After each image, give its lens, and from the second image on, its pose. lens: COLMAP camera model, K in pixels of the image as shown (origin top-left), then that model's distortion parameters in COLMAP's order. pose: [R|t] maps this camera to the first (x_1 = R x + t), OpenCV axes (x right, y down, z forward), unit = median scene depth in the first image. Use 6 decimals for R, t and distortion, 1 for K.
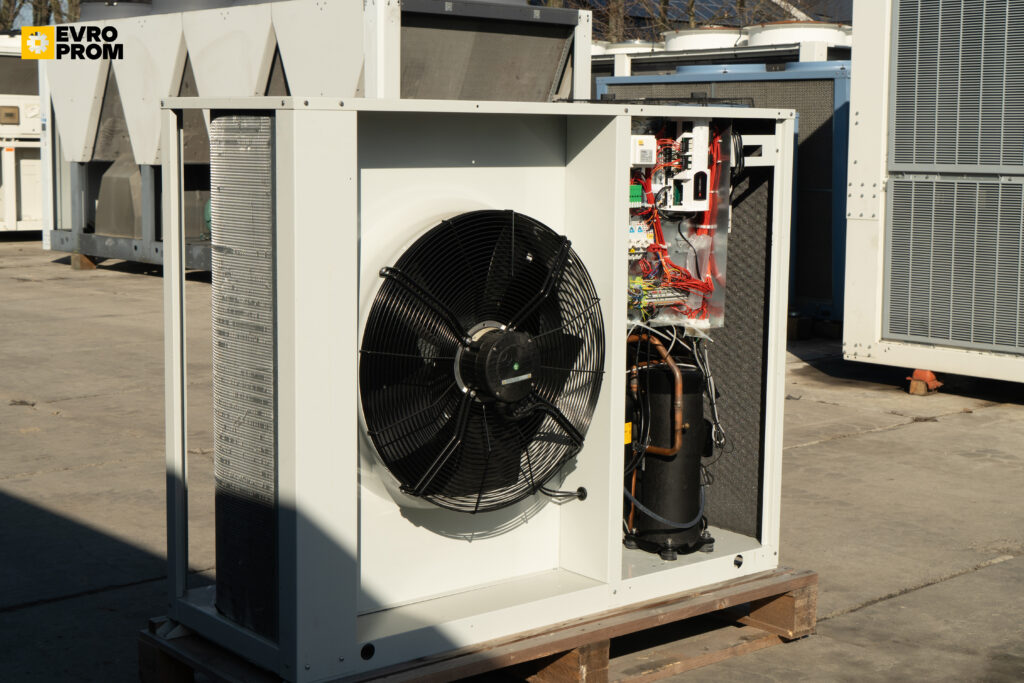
lens RADIAL K [[1558.0, 0, 512.0], [0, 1558.0, 341.5], [0, 0, 1]] dist [0.026806, 0.020589]
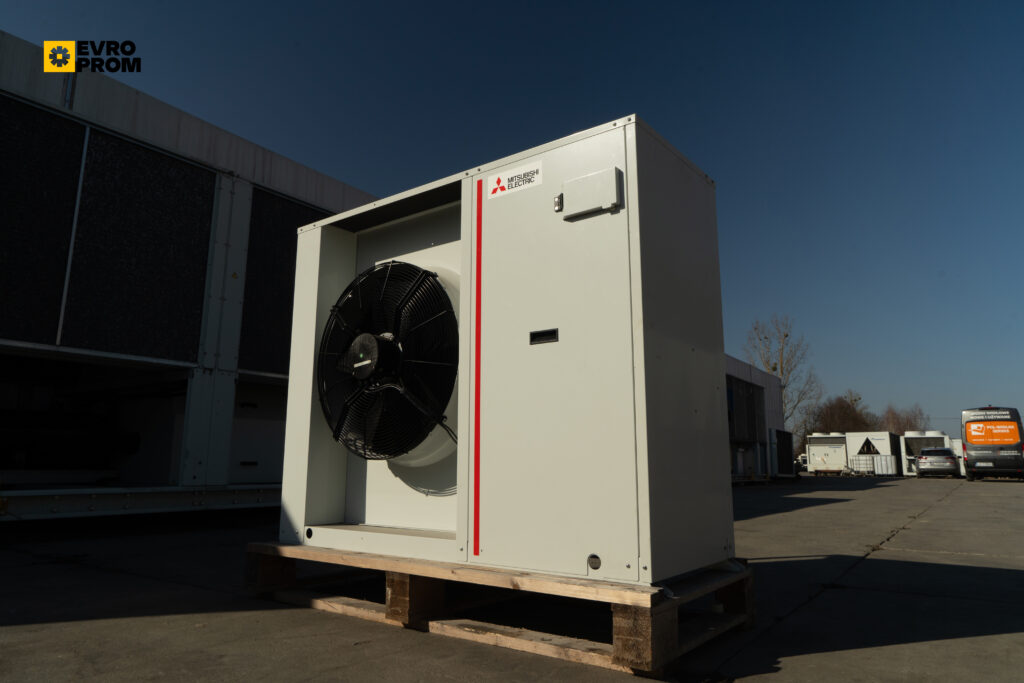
lens RADIAL K [[685.5, 0, 512.0], [0, 685.5, 341.5], [0, 0, 1]] dist [-0.017261, 0.000073]
pose [[0.226803, -0.182086, -0.956768, 0.556017], [-0.128891, 0.968116, -0.214799, 0.104762], [0.965374, 0.172035, 0.196102, 0.831769]]
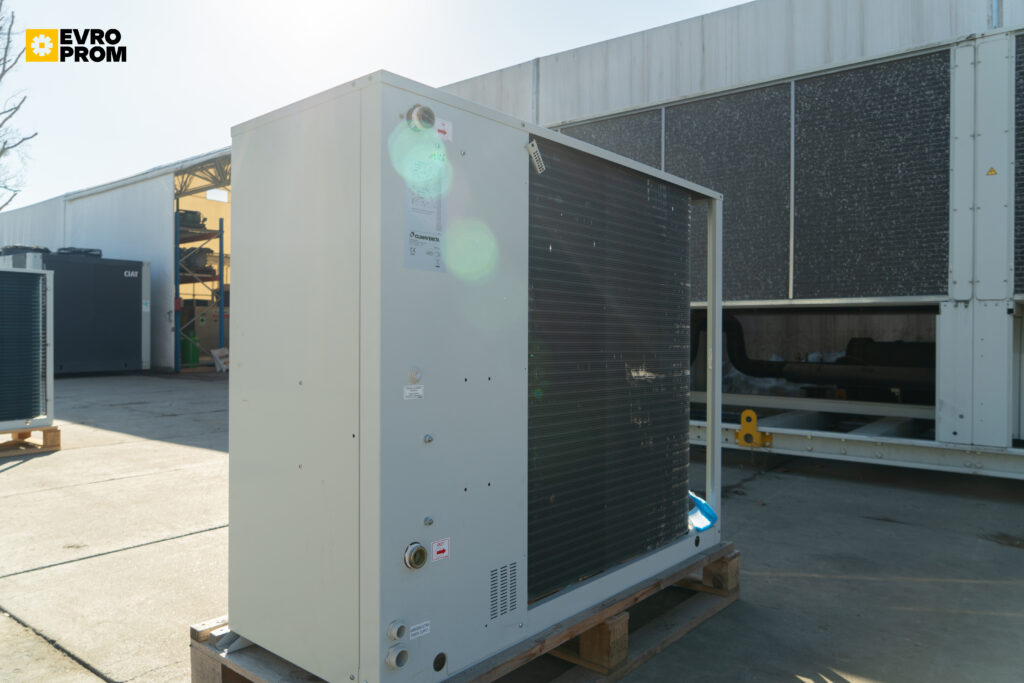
lens RADIAL K [[685.5, 0, 512.0], [0, 685.5, 341.5], [0, 0, 1]] dist [-0.017261, 0.000073]
pose [[-0.979765, -0.018315, -0.199312, 0.099739], [-0.045524, 0.990096, 0.132803, -0.075479], [0.194905, 0.139189, -0.970896, 1.363831]]
